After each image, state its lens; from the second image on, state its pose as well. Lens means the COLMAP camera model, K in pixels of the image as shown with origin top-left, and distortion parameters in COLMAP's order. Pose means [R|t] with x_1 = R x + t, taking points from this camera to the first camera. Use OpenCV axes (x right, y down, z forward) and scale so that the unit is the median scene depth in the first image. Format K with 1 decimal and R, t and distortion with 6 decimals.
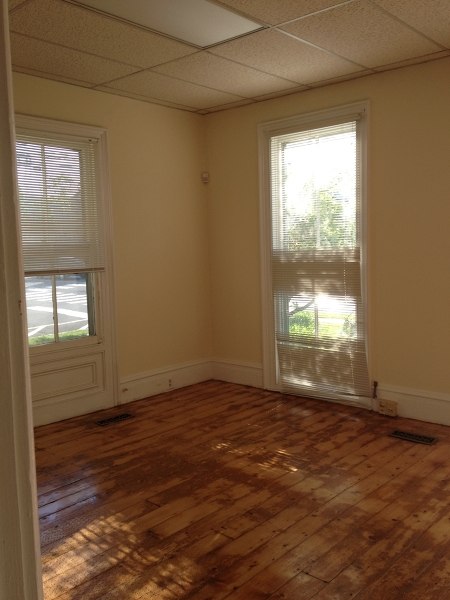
lens RADIAL K [[571.2, 0, 225.0], [0, 571.2, 300.0], [0, 0, 1]] dist [0.131867, -0.163775]
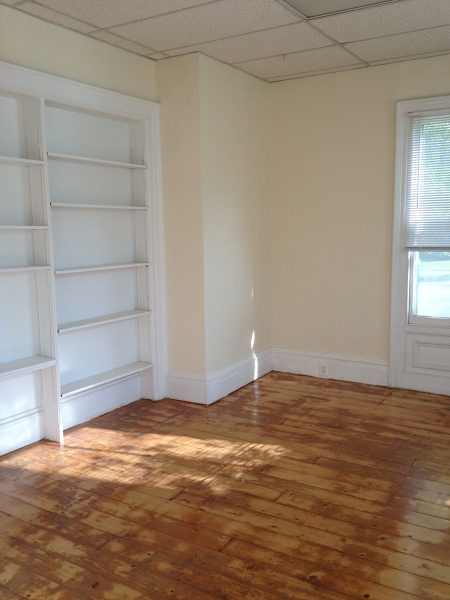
lens RADIAL K [[571.2, 0, 225.0], [0, 571.2, 300.0], [0, 0, 1]] dist [0.131867, -0.163775]
pose [[0.159264, 0.140378, -0.977205, 0.913328], [-0.075342, 0.988681, 0.129747, -0.086745], [0.984357, 0.052961, 0.168037, 0.640090]]
